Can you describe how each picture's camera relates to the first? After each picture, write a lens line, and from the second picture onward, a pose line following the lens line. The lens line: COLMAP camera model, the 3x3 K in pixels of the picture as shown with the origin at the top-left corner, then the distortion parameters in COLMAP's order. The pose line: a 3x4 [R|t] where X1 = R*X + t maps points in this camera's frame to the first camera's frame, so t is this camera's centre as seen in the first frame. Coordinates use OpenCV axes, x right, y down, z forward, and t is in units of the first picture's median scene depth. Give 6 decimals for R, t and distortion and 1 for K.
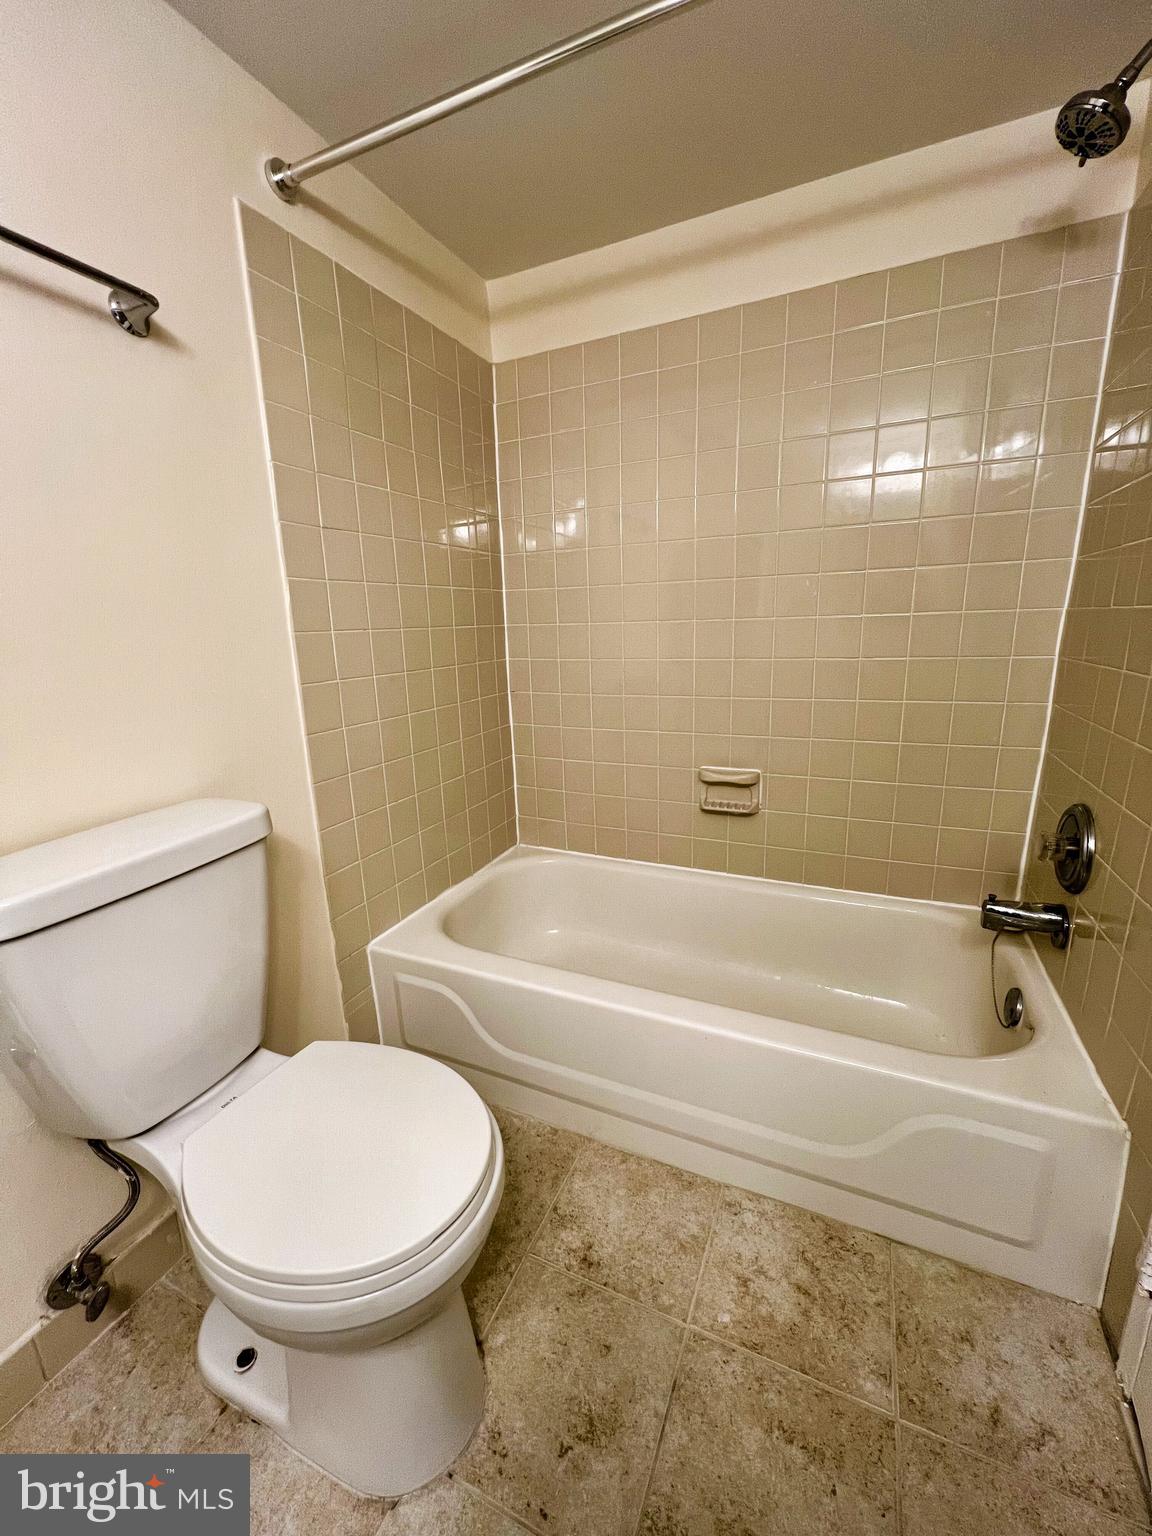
lens RADIAL K [[613.7, 0, 576.2], [0, 613.7, 769.9], [0, 0, 1]] dist [-0.002579, 0.000121]
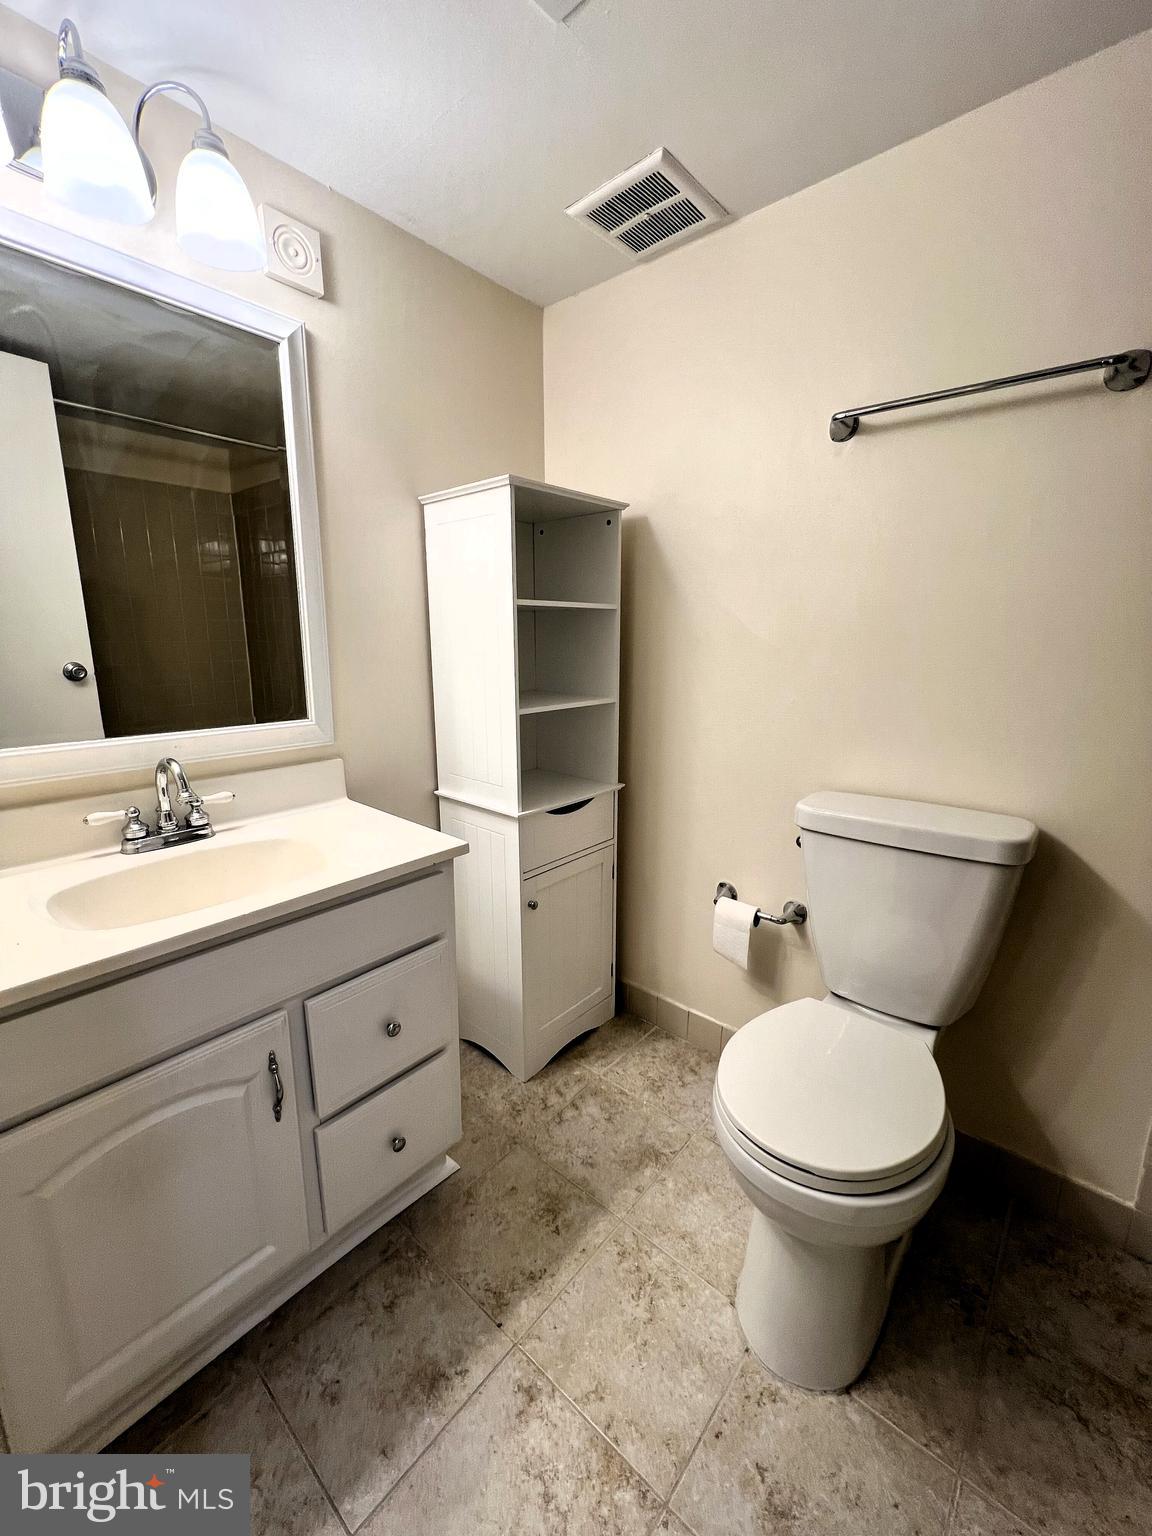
lens RADIAL K [[613.7, 0, 575.0], [0, 613.7, 764.6], [0, 0, 1]] dist [-0.002579, 0.000121]
pose [[-0.287957, 0.220609, -0.931886, 0.754464], [-0.220319, 0.931739, 0.288654, -0.221751], [0.931955, 0.288433, -0.219697, 0.580326]]
